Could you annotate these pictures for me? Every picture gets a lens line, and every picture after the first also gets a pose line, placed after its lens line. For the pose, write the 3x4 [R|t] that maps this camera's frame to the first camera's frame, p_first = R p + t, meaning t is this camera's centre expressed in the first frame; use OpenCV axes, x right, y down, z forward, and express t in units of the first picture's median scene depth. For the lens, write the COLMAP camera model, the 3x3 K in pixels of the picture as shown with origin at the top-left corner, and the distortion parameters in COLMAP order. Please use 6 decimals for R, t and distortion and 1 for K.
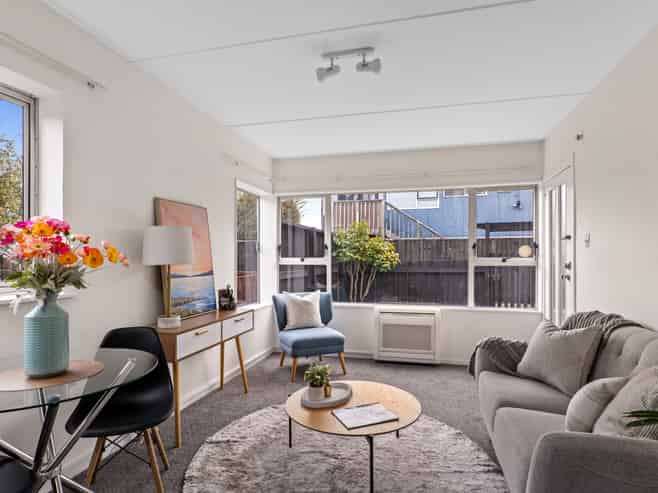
lens RADIAL K [[358.7, 0, 330.2], [0, 358.7, 253.1], [0, 0, 1]] dist [0.001552, 0.000120]
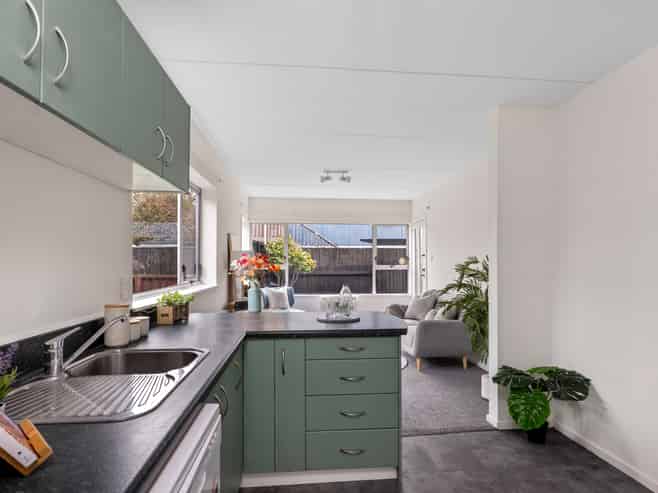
lens RADIAL K [[347.4, 0, 329.0], [0, 347.4, 246.5], [0, 0, 1]] dist [-0.000181, -0.000005]
pose [[0.947885, 0.015715, 0.318224, -0.347516], [-0.006398, 0.999520, -0.030302, -0.024253], [-0.318548, 0.026686, 0.947531, -0.511571]]
